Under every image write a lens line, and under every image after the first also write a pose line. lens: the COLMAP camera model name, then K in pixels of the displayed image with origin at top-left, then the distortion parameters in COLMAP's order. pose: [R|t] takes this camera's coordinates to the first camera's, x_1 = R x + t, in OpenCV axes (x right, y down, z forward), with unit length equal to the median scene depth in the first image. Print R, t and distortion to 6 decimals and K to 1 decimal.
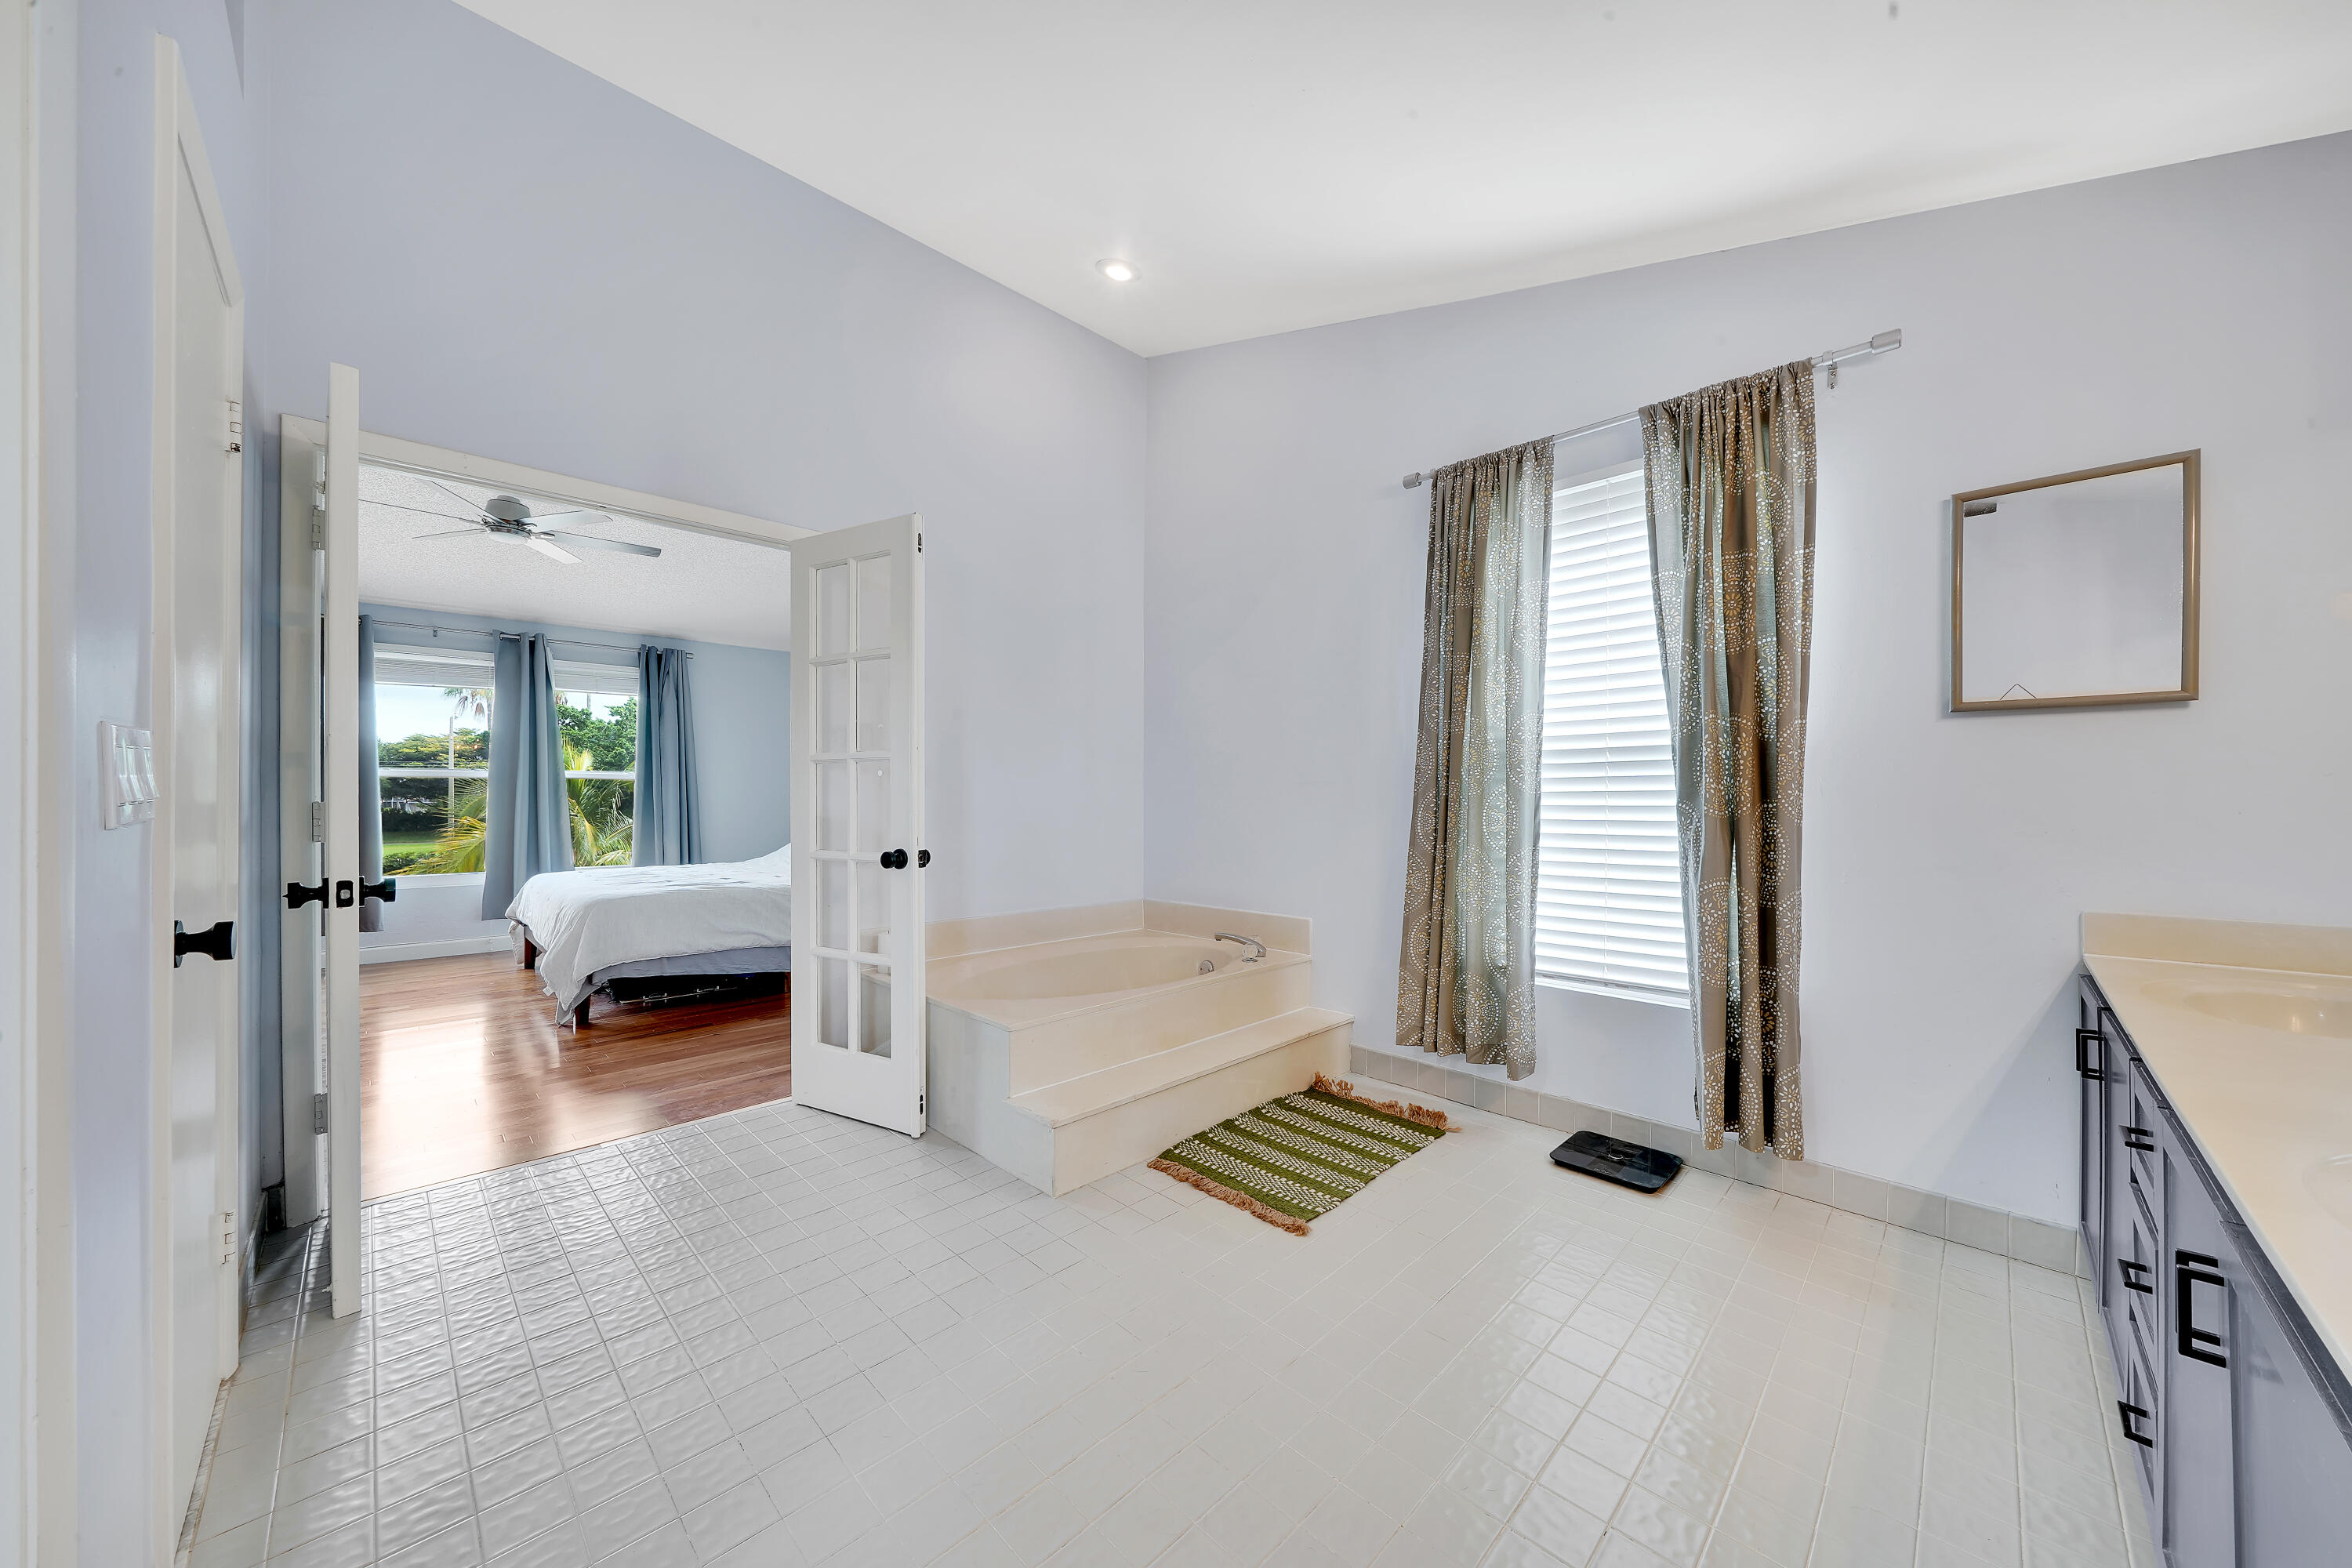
lens RADIAL K [[819.6, 0, 1173.2], [0, 819.6, 795.9], [0, 0, 1]] dist [-0.000928, 0.000040]
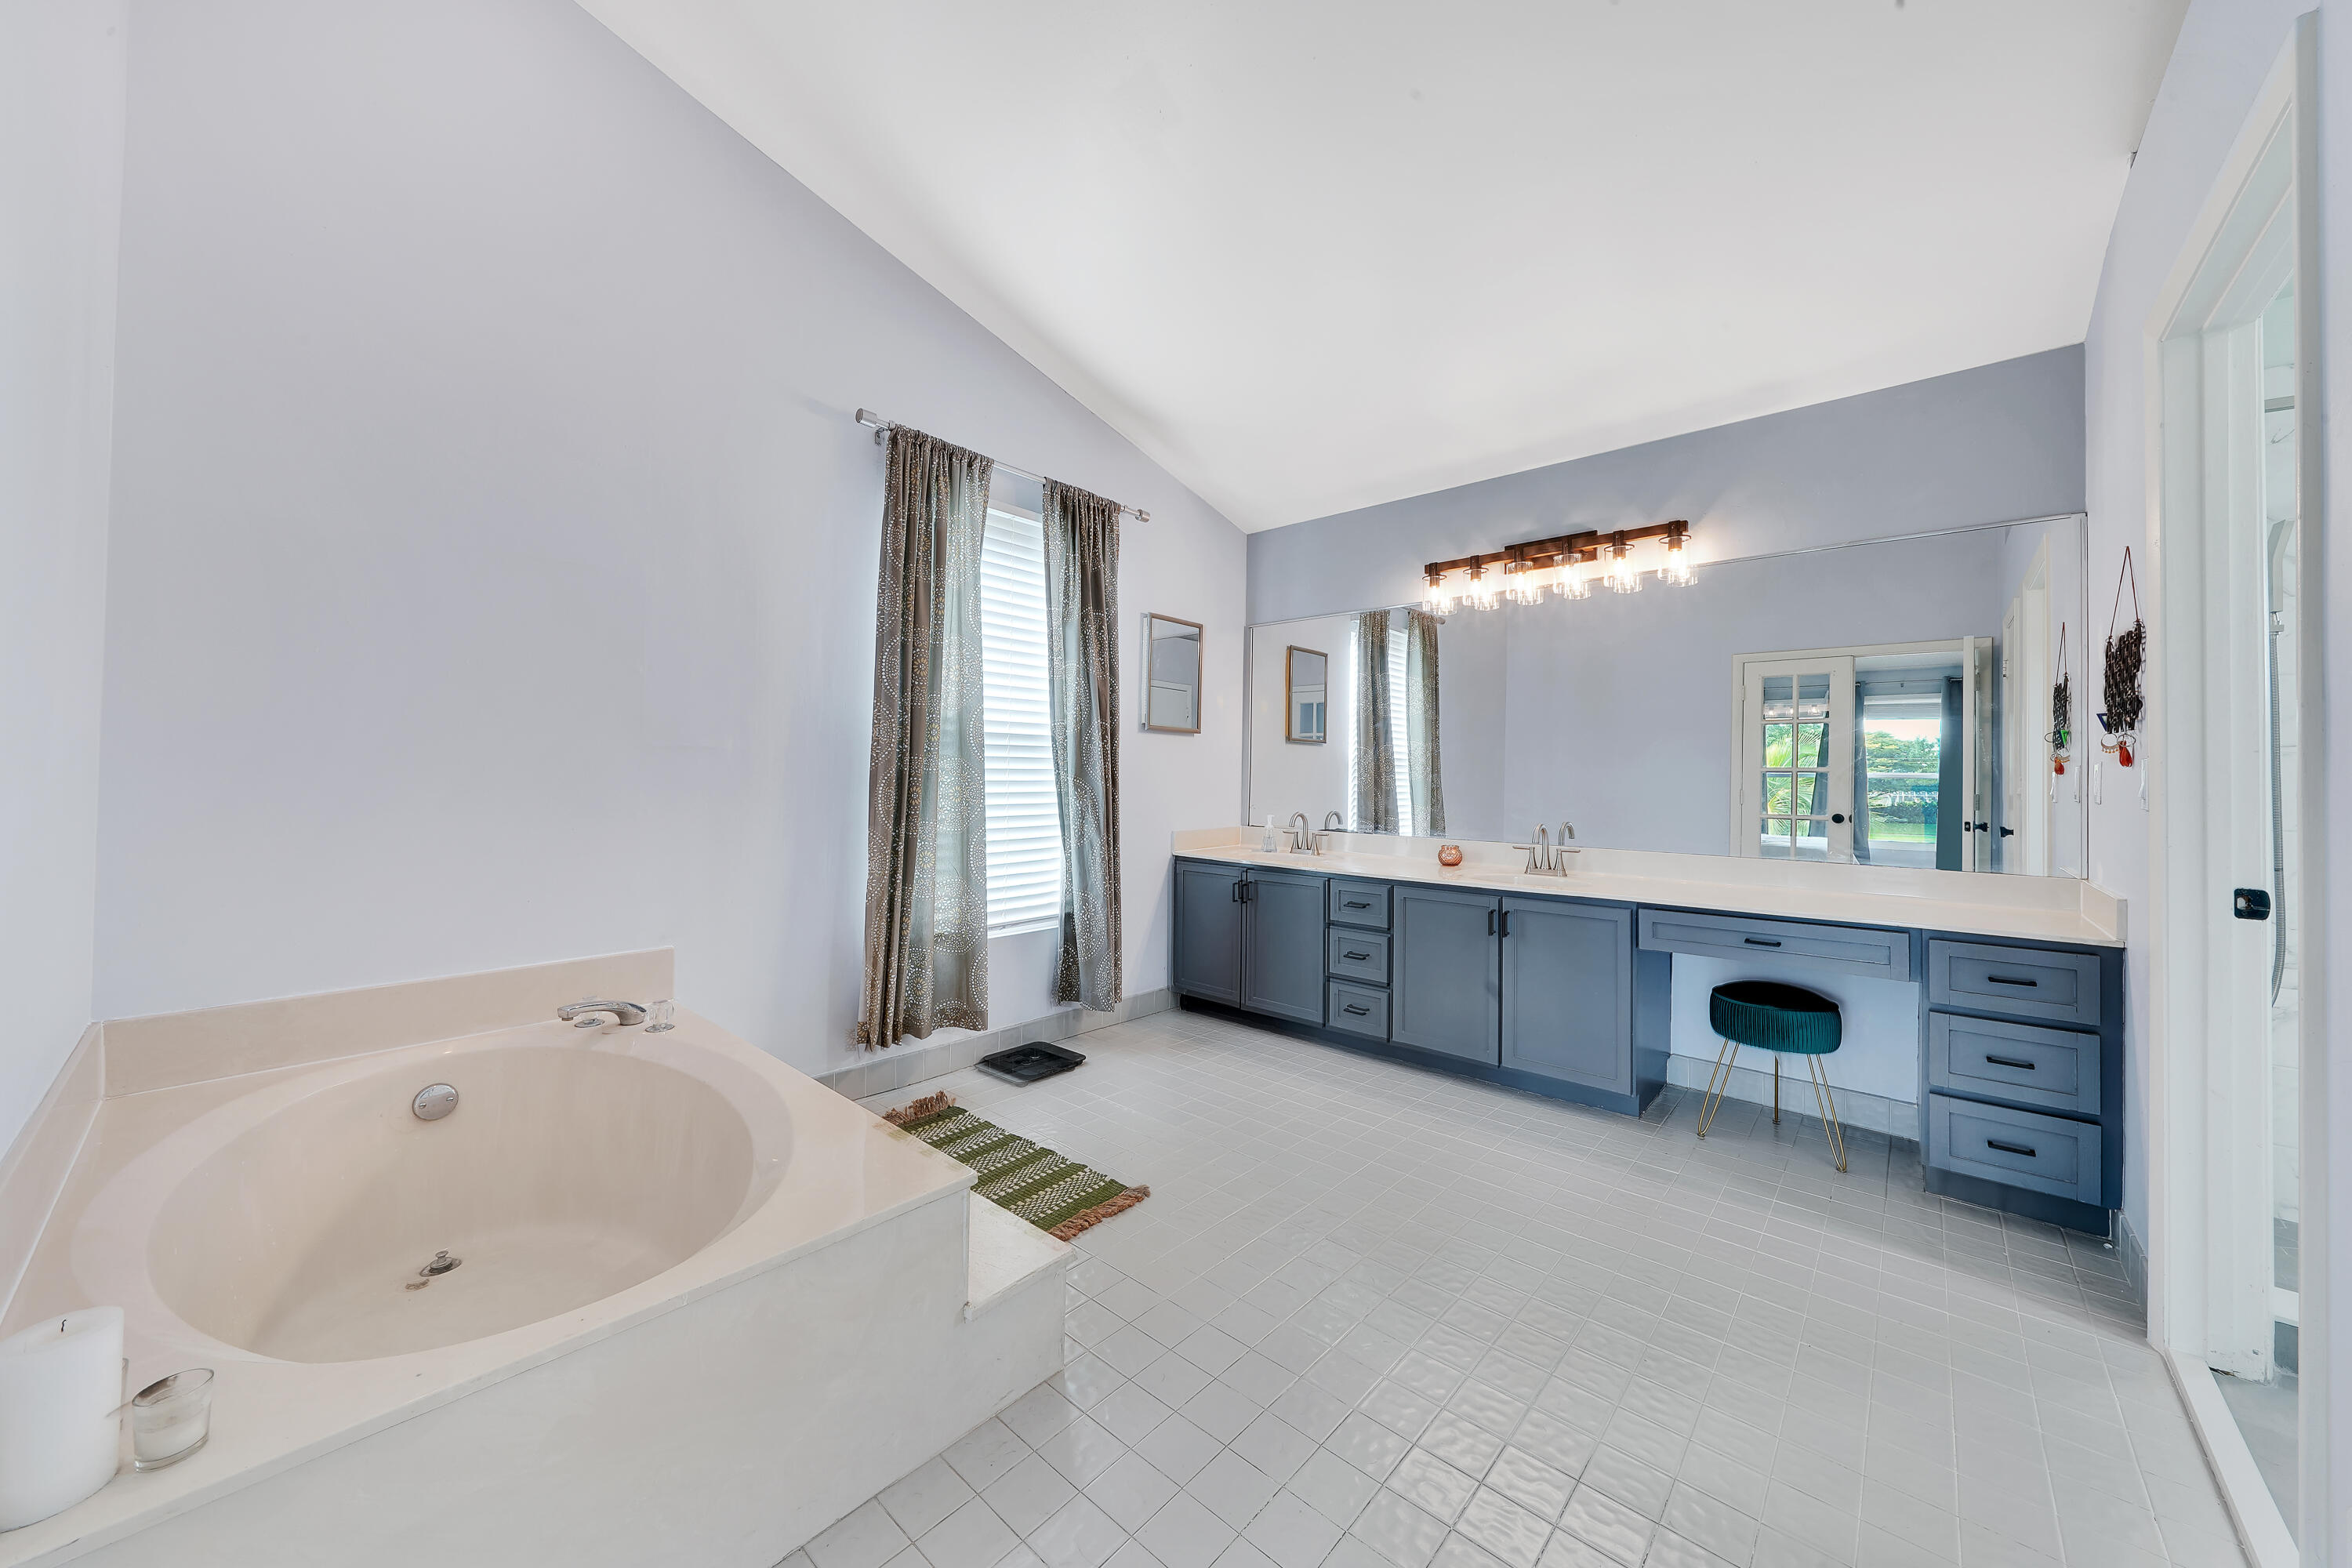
lens RADIAL K [[830.6, 0, 1169.1], [0, 830.6, 758.7], [0, 0, 1]] dist [0.000059, -0.000001]
pose [[-0.047745, 0.018039, 0.998697, -0.705379], [-0.019247, 0.999635, -0.018976, -0.001633], [-0.998674, -0.020128, -0.047380, 0.795696]]
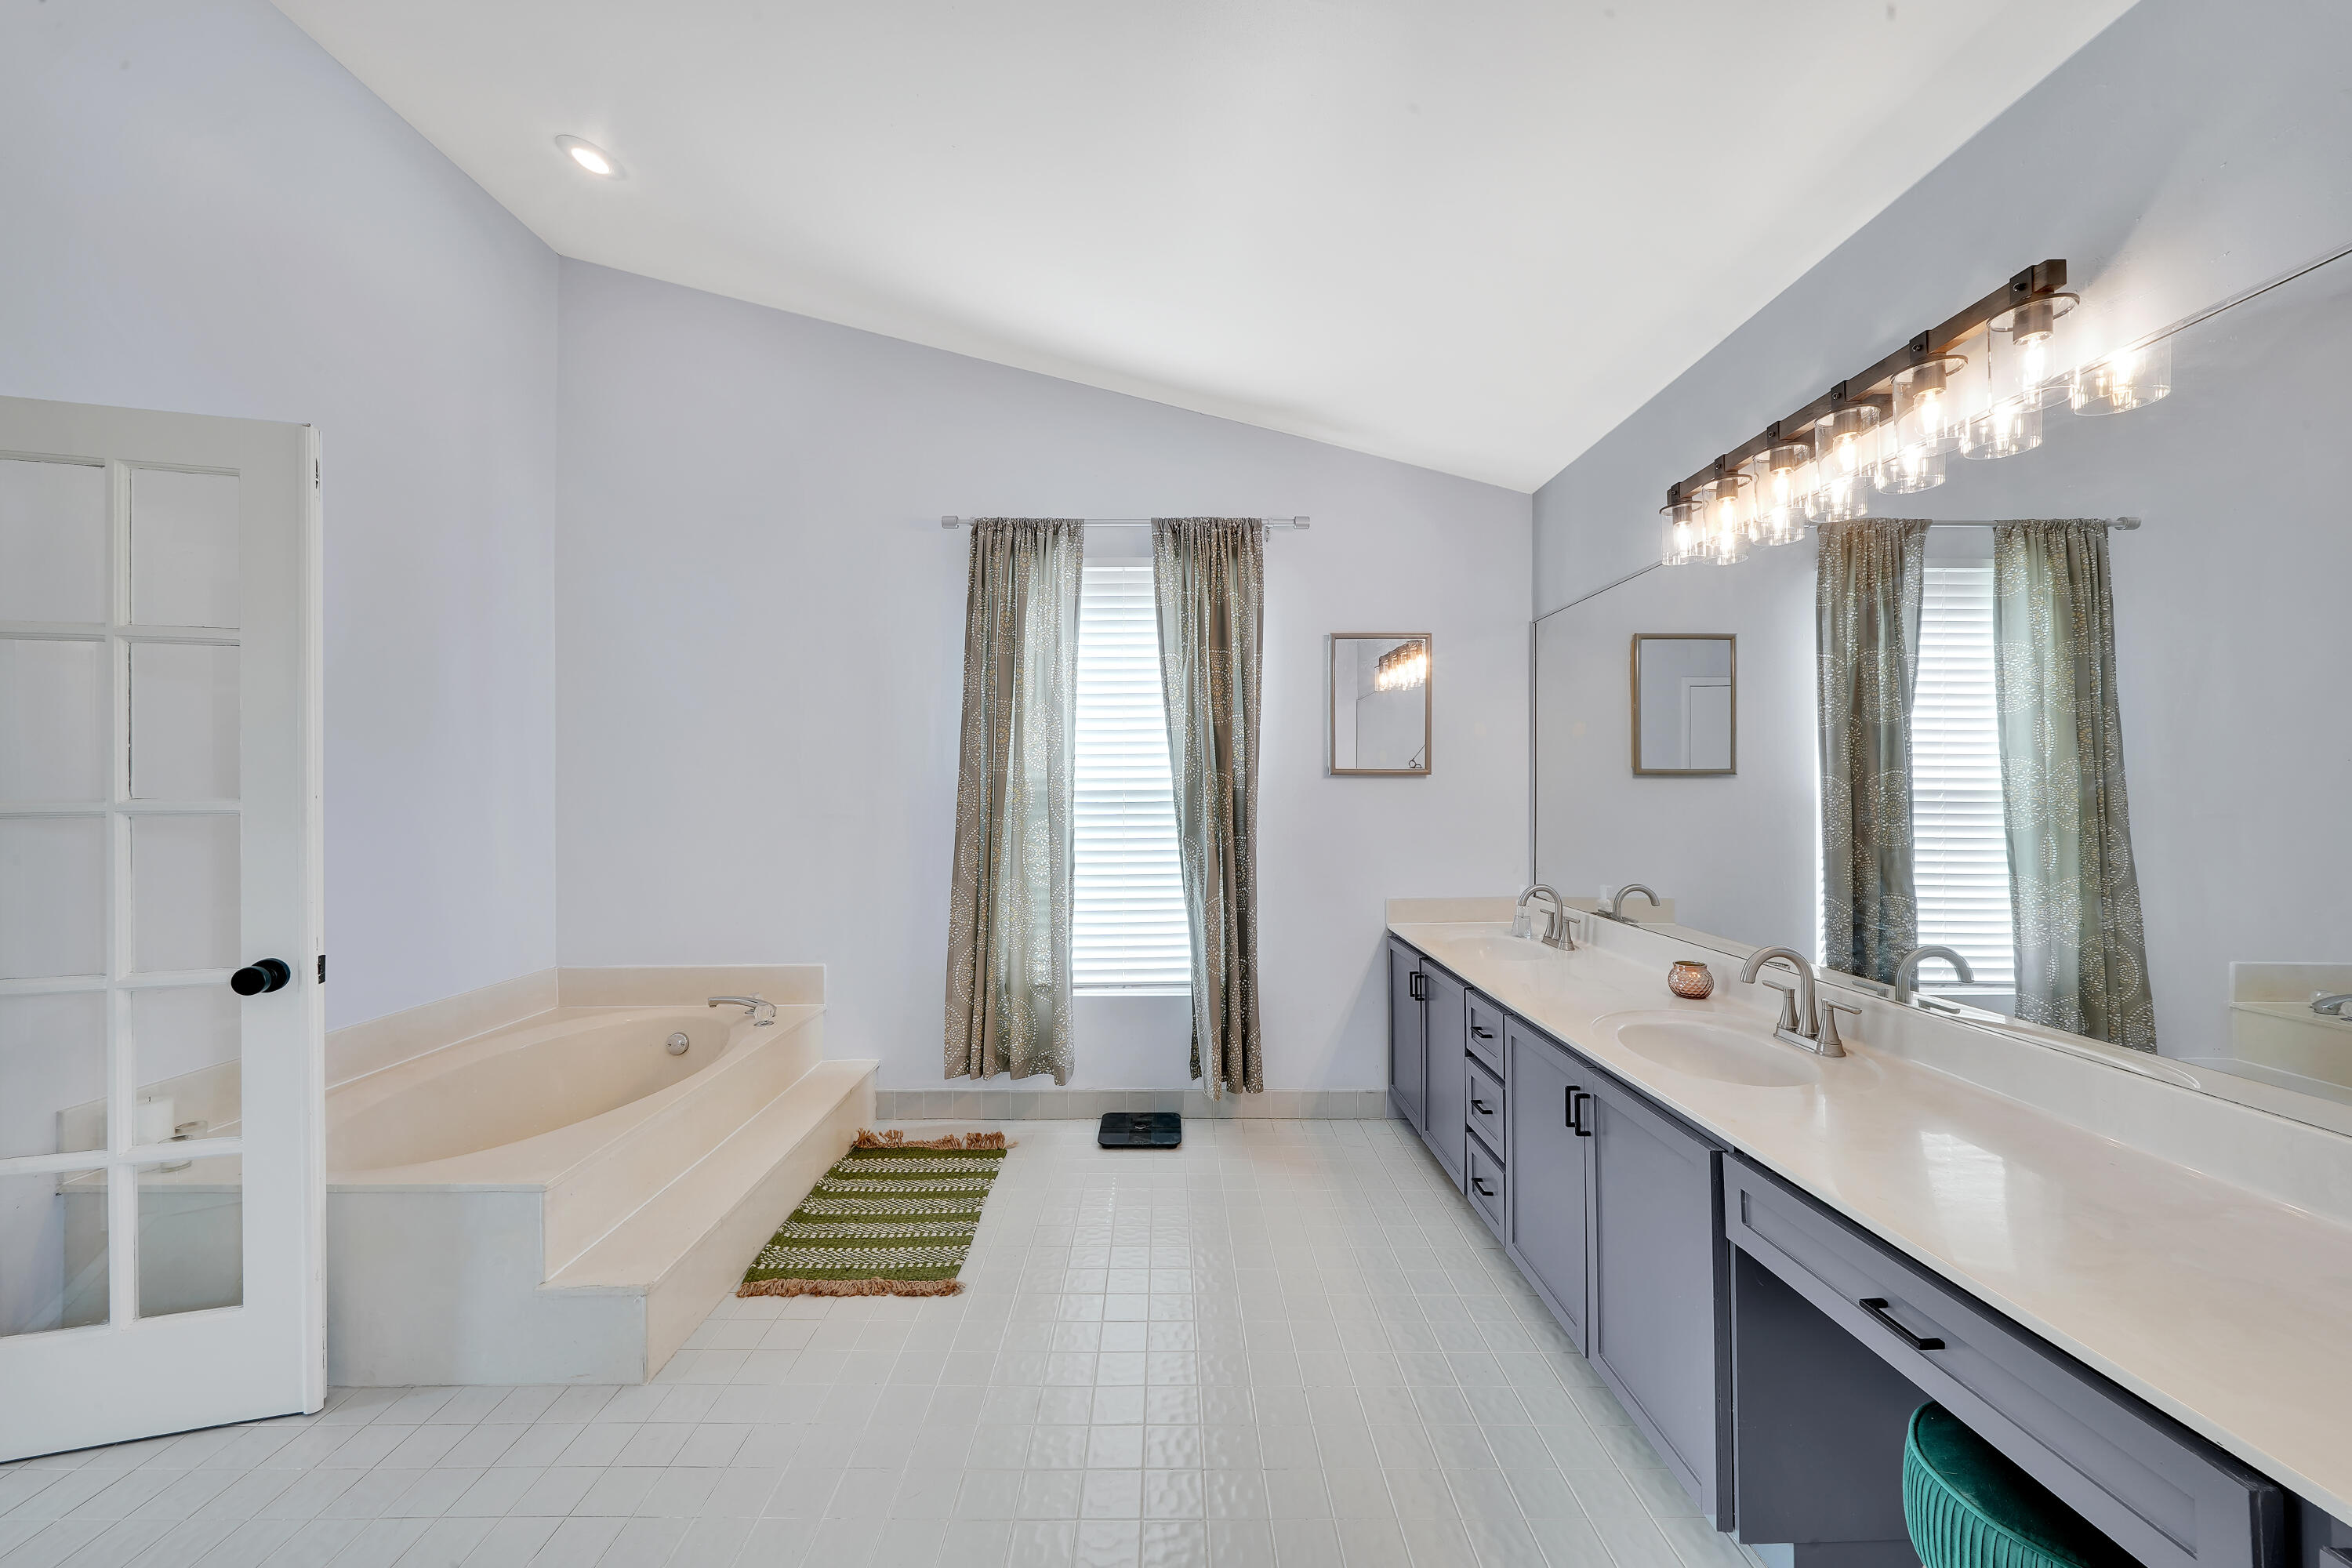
lens RADIAL K [[862.1, 0, 1176.0], [0, 862.1, 784.0], [0, 0, 1]] dist [0.000218, 0.000103]
pose [[0.700985, -0.000664, 0.713176, -0.312118], [0.002759, 0.999995, -0.001781, -0.063000], [-0.713171, 0.003216, 0.700983, 0.055161]]
